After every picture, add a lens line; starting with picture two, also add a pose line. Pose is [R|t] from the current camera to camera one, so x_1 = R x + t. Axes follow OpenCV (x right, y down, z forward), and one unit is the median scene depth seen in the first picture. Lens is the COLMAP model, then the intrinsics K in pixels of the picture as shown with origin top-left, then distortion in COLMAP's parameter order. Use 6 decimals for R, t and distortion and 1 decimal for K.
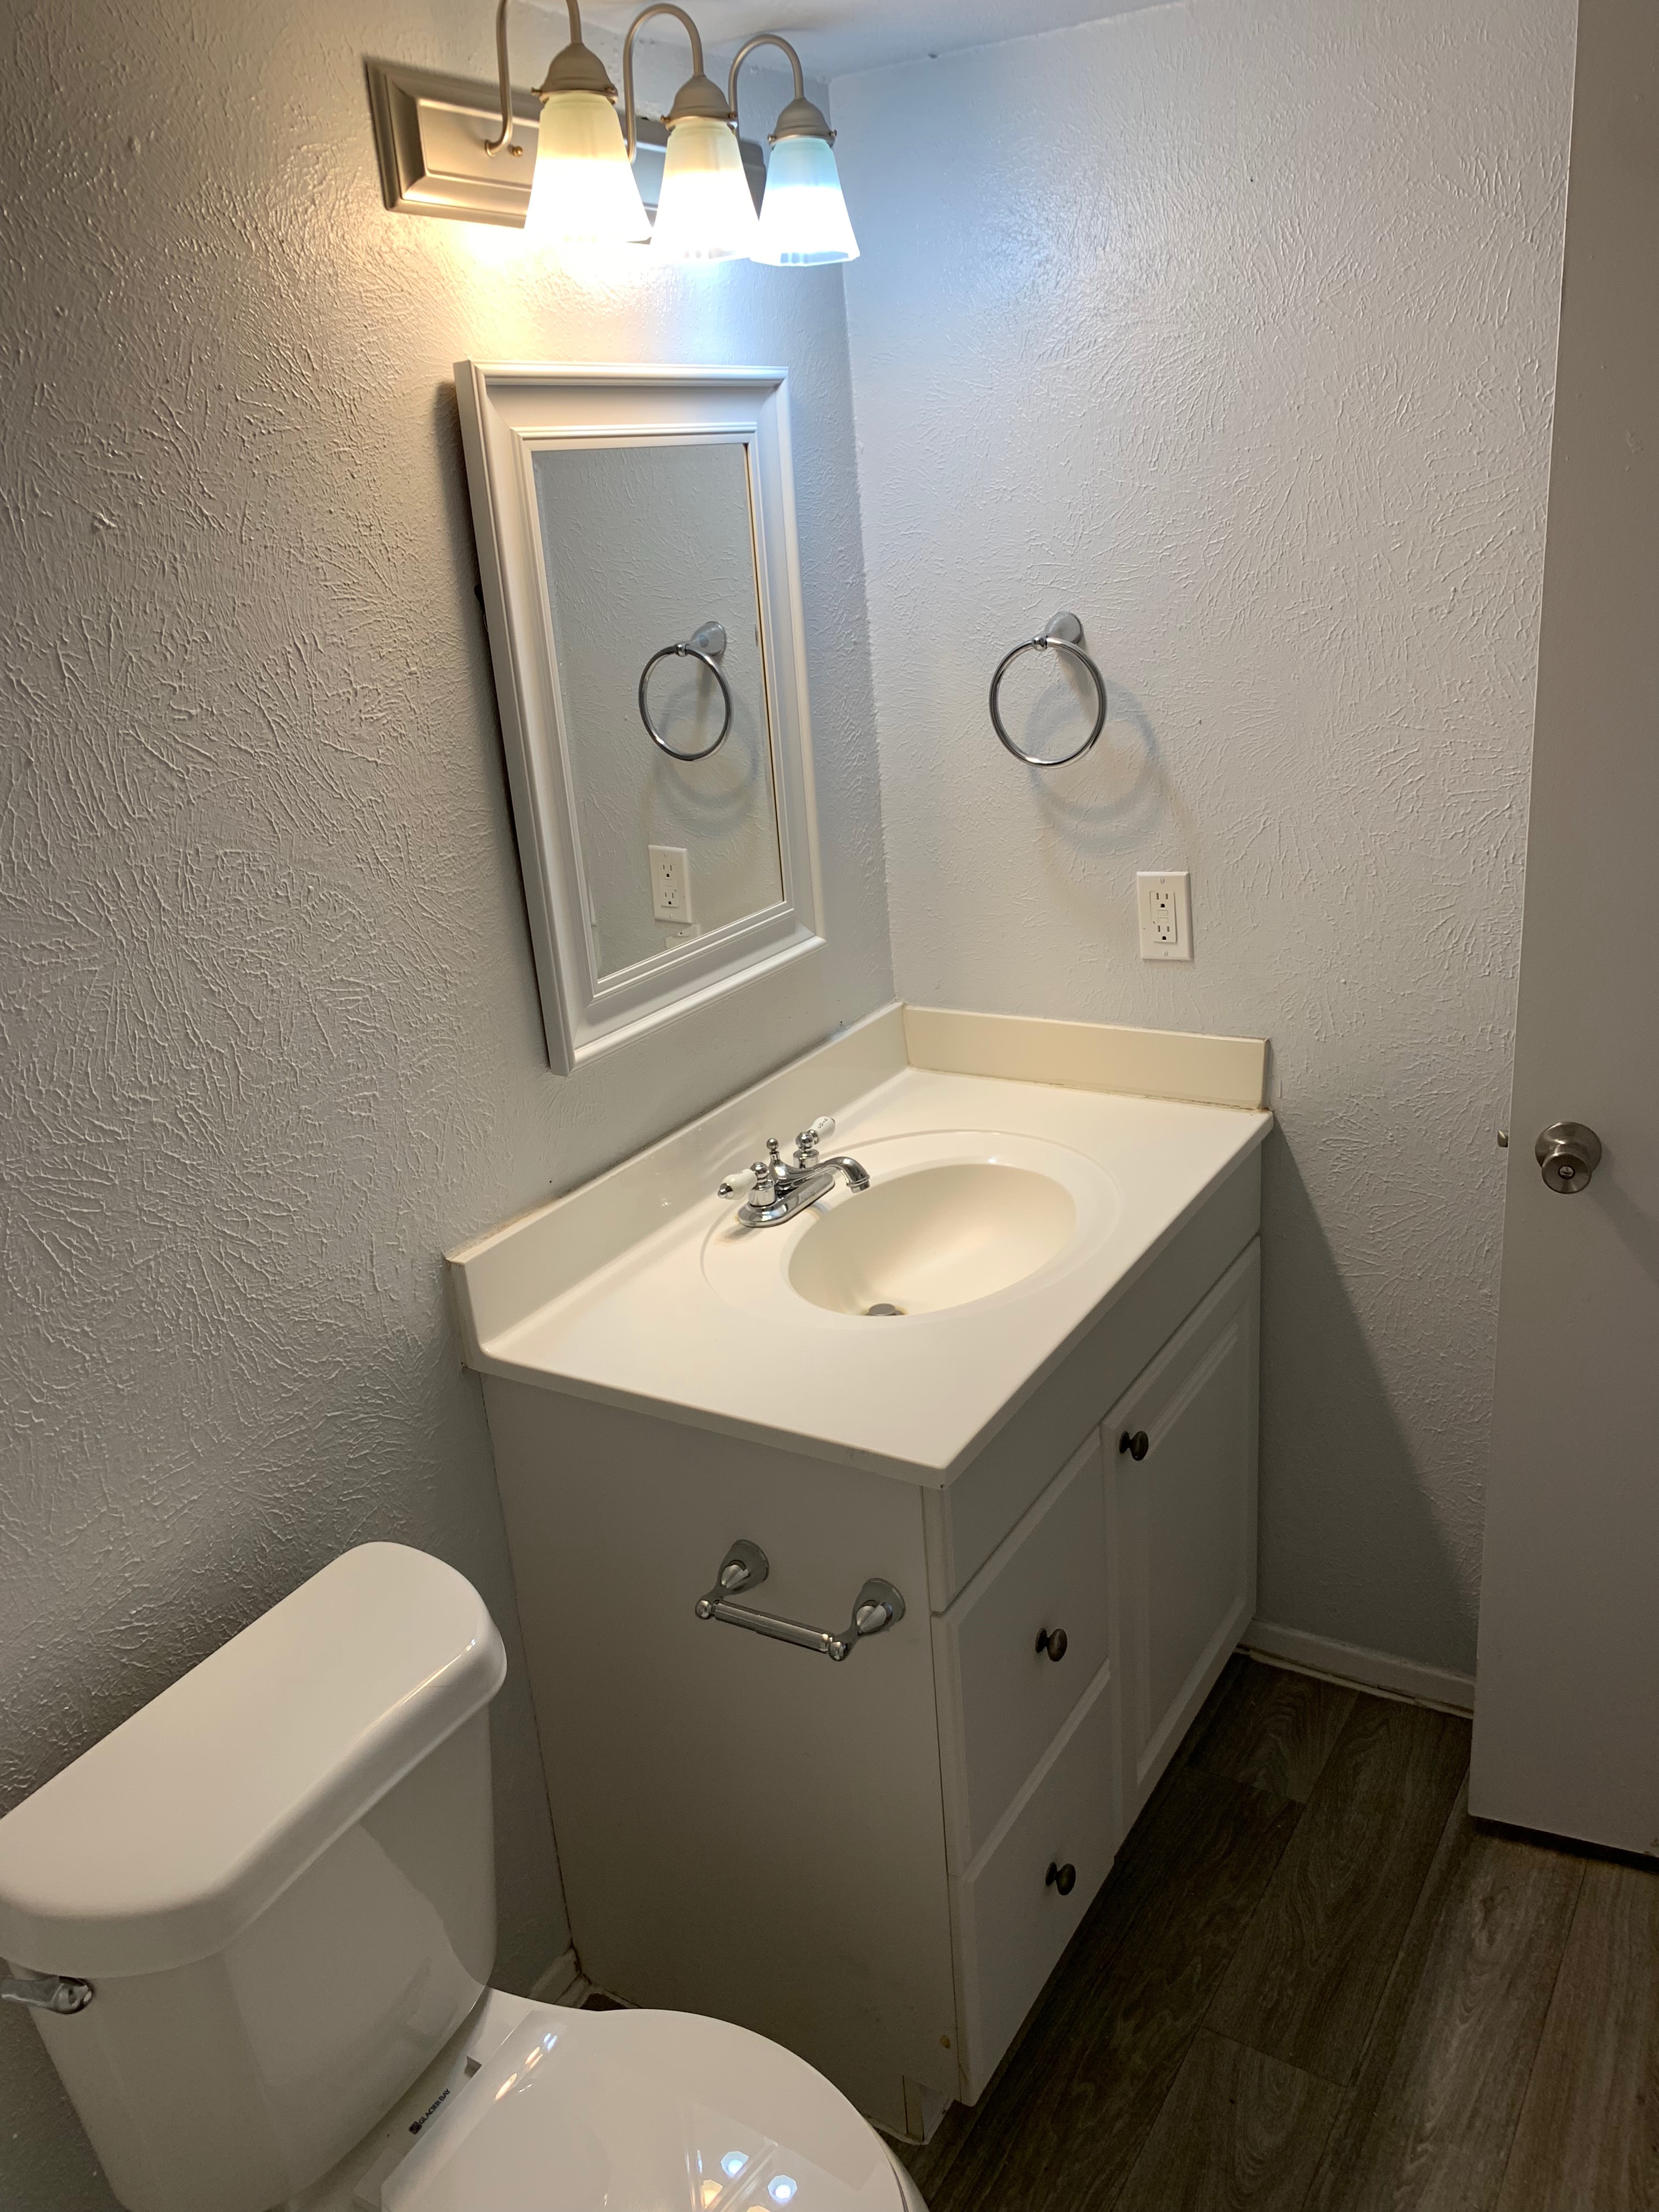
lens RADIAL K [[1722.8, 0, 829.5], [0, 1722.8, 1106.0], [0, 0, 1]] dist [-0.001124, 0.014614]
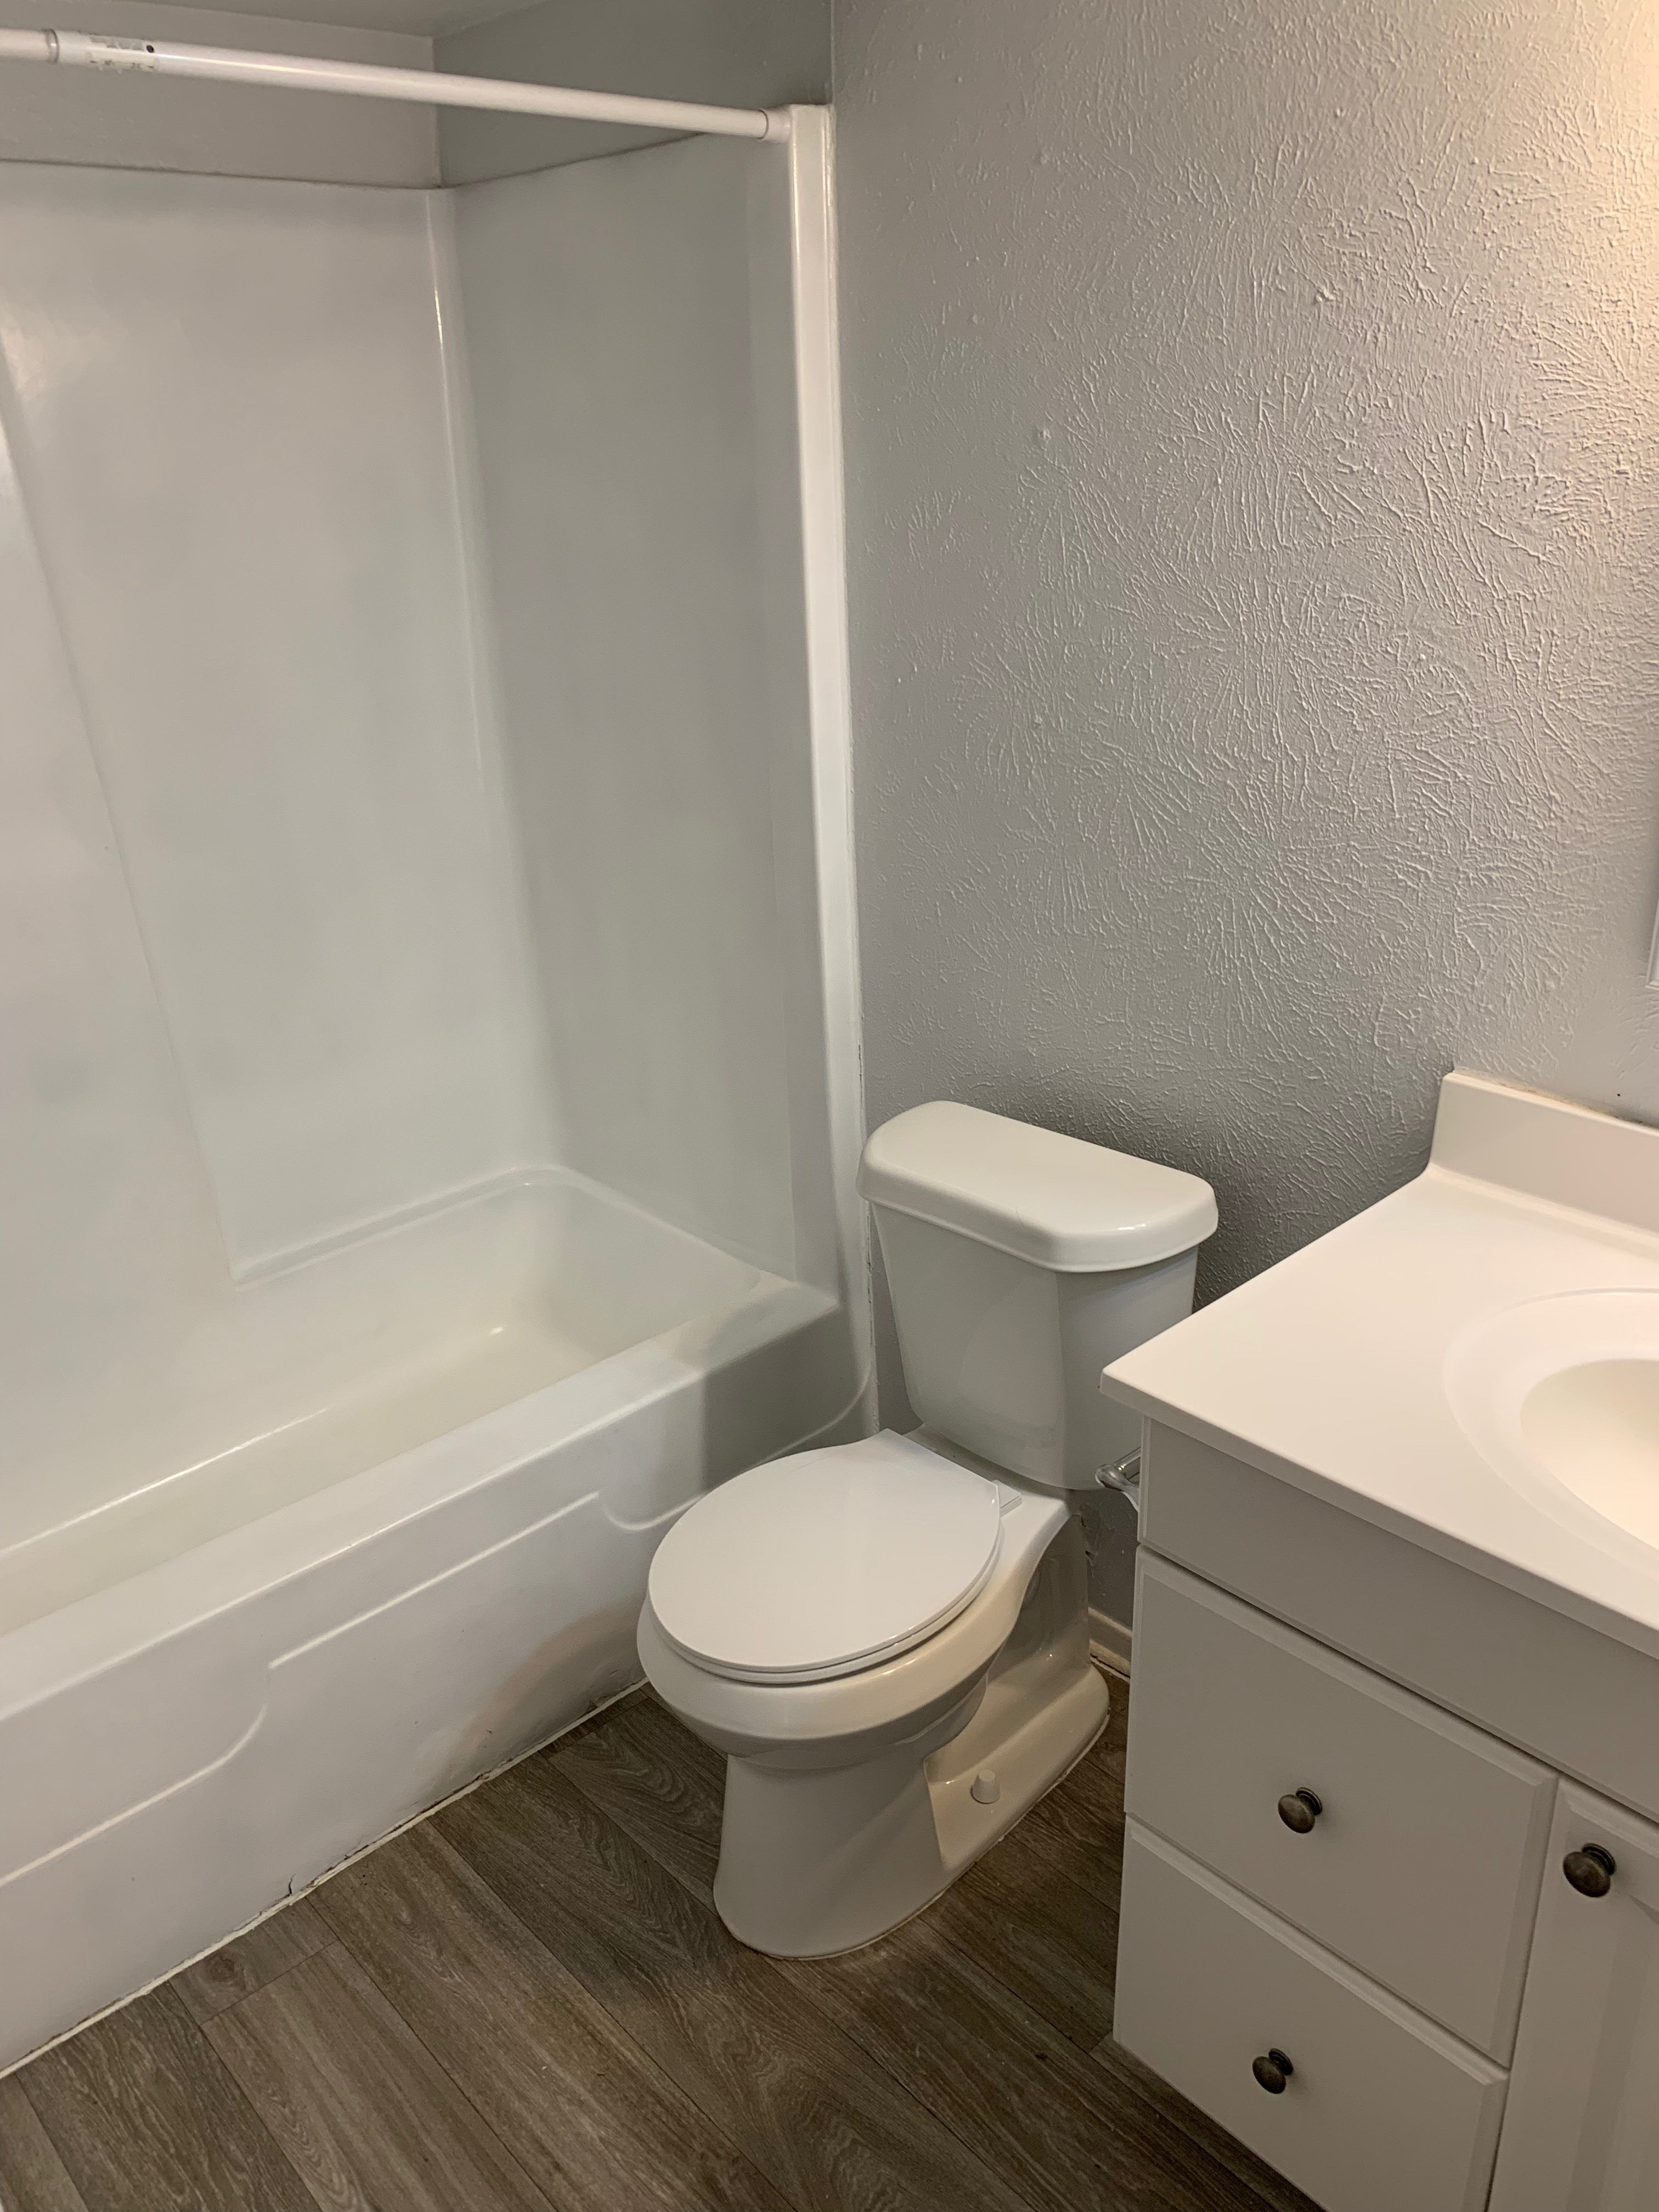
lens RADIAL K [[1722.8, 0, 829.5], [0, 1722.8, 1106.0], [0, 0, 1]] dist [-0.001124, 0.014614]
pose [[-0.255149, 0.451989, -0.854755, 0.903792], [-0.282203, 0.810713, 0.512939, -0.376129], [0.924803, 0.372090, -0.079299, 0.927357]]
